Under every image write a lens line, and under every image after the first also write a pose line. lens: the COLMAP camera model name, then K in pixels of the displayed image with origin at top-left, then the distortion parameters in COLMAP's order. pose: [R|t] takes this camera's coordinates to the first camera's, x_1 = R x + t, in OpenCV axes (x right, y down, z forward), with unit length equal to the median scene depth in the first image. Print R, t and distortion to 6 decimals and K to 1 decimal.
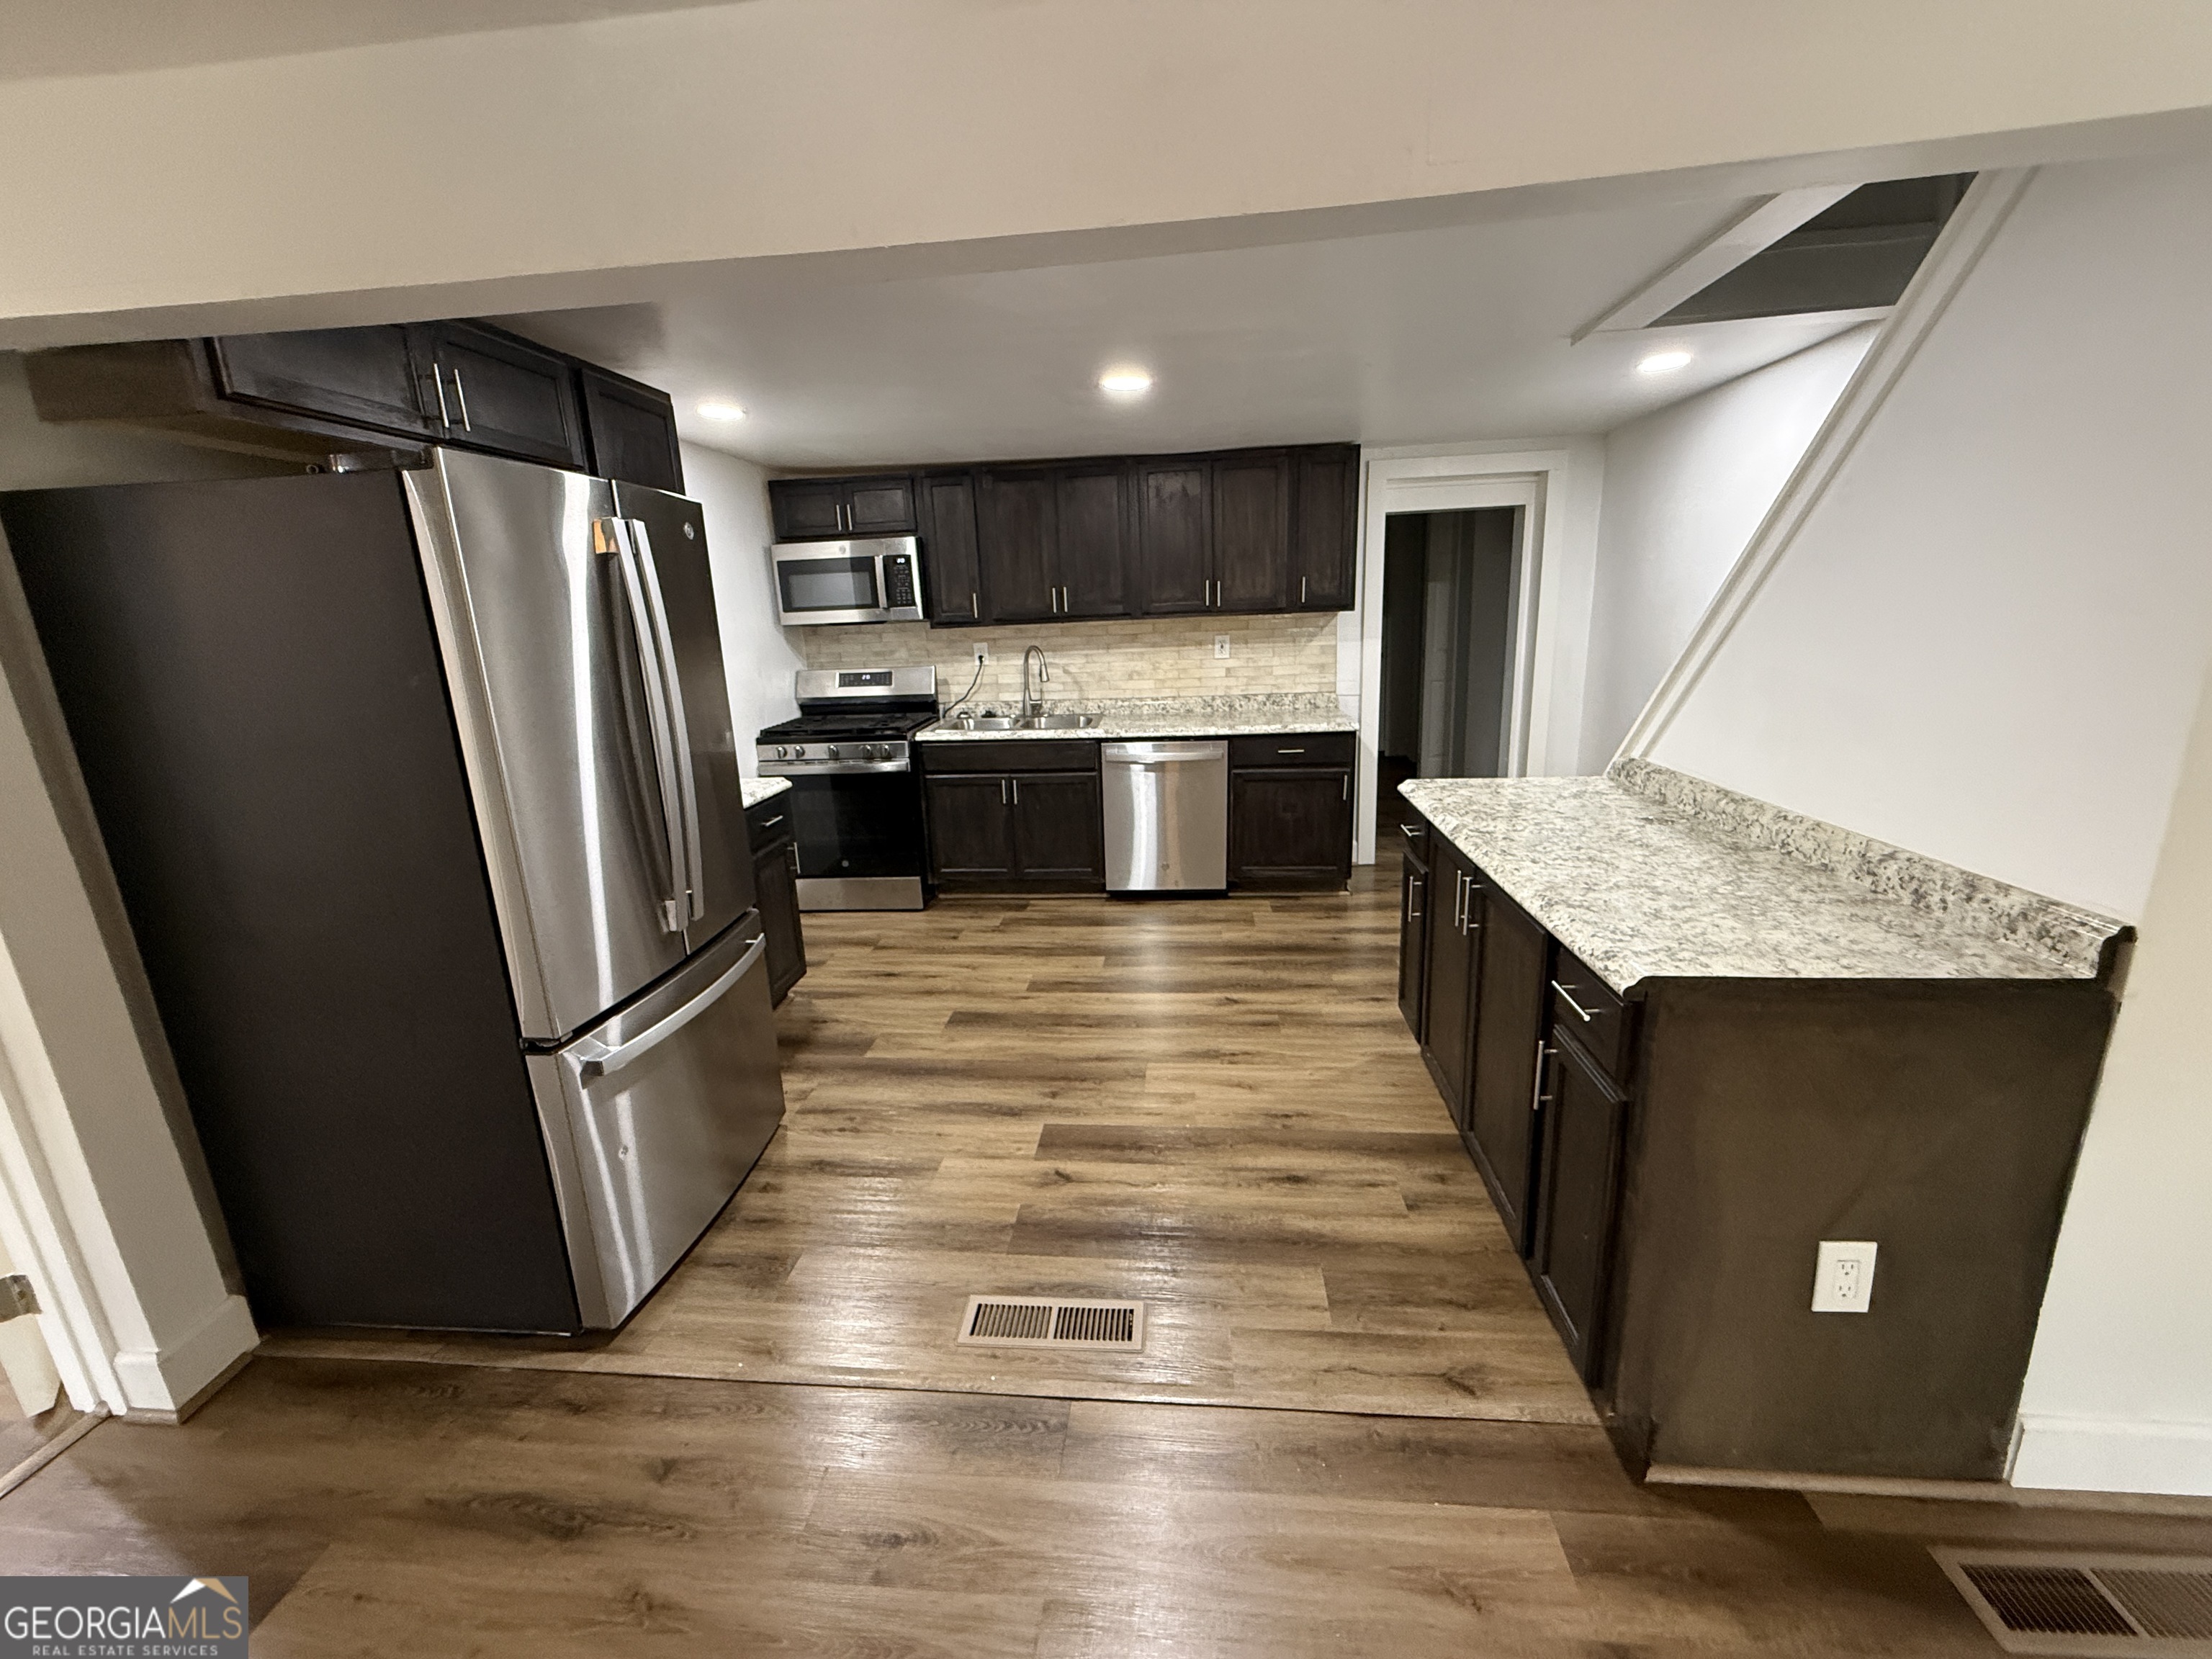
lens RADIAL K [[889.9, 0, 1095.2], [0, 889.9, 829.6], [0, 0, 1]] dist [0.001687, 0.000166]
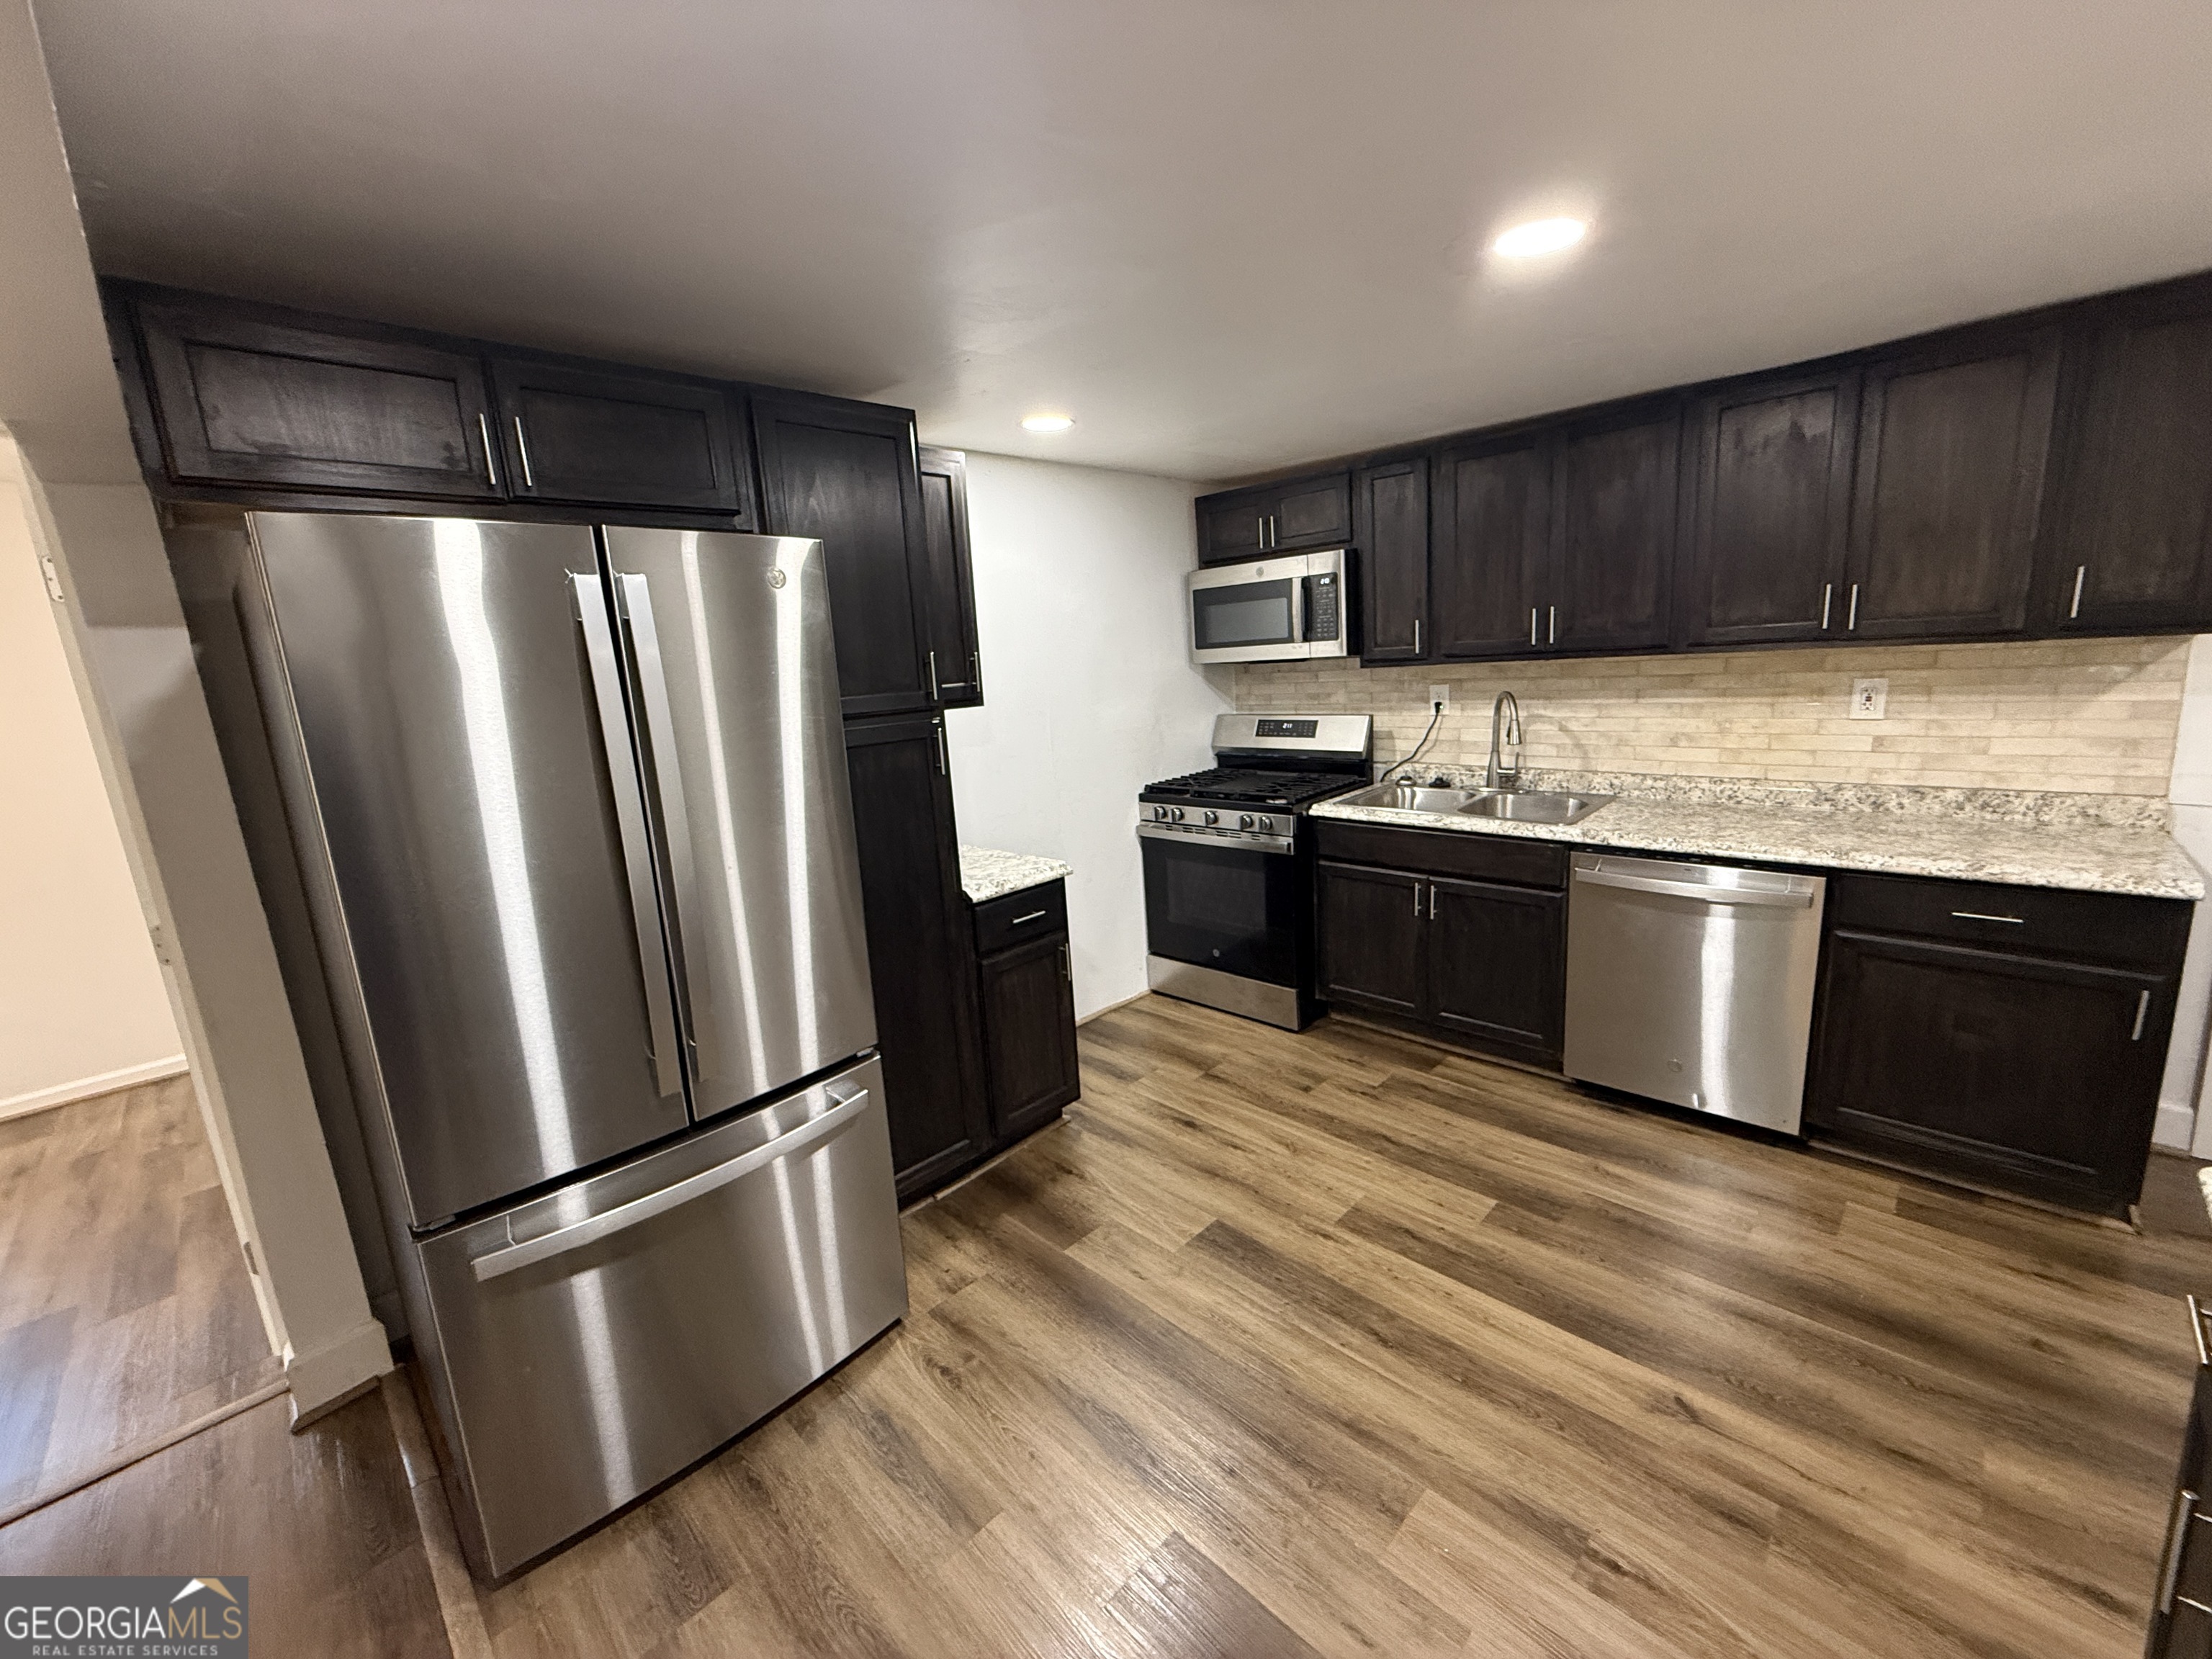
lens RADIAL K [[883.8, 0, 1104.9], [0, 883.8, 823.6], [0, 0, 1]] dist [0.001761, 0.000140]
pose [[0.777255, 0.111034, -0.619311, 0.132302], [-0.123263, 0.992103, 0.023171, -0.087212], [0.616993, 0.058329, 0.784804, 0.290170]]
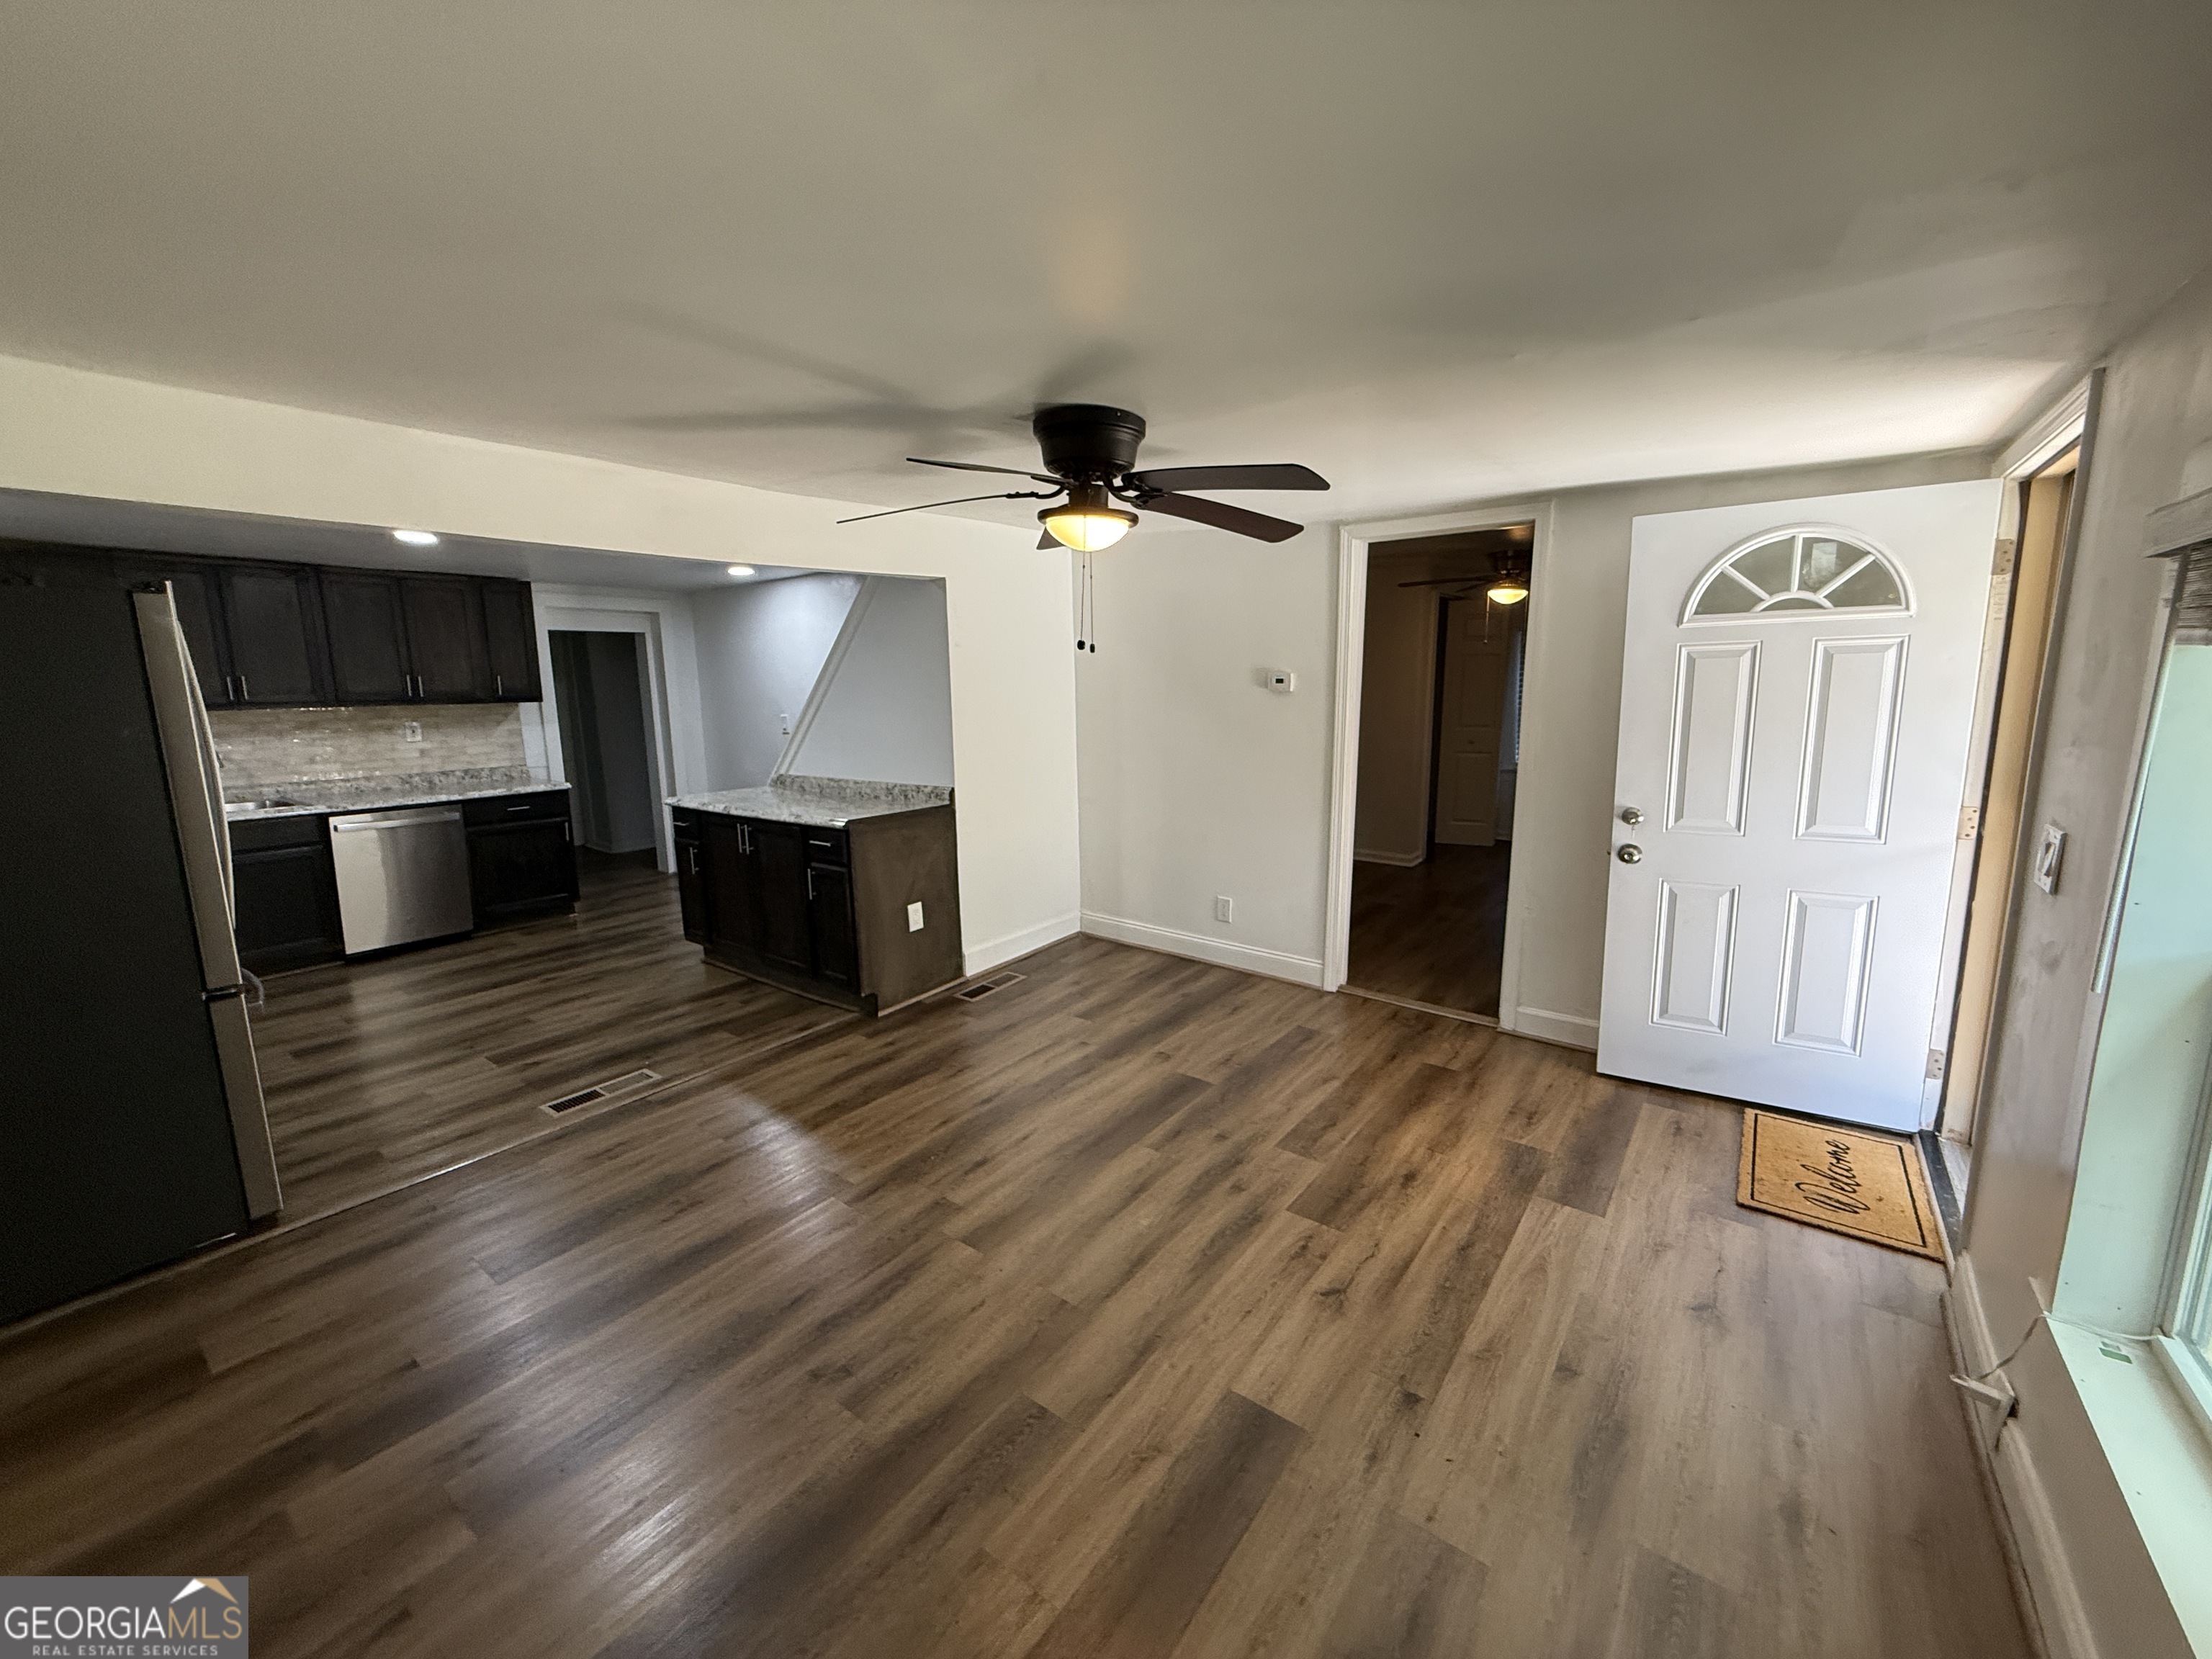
lens RADIAL K [[883.8, 0, 1104.9], [0, 883.8, 823.6], [0, 0, 1]] dist [0.001761, 0.000140]
pose [[0.516423, -0.106527, 0.849682, -0.413211], [0.203514, 0.979072, -0.000944, 0.103131], [-0.831799, 0.173409, 0.527295, -0.359351]]
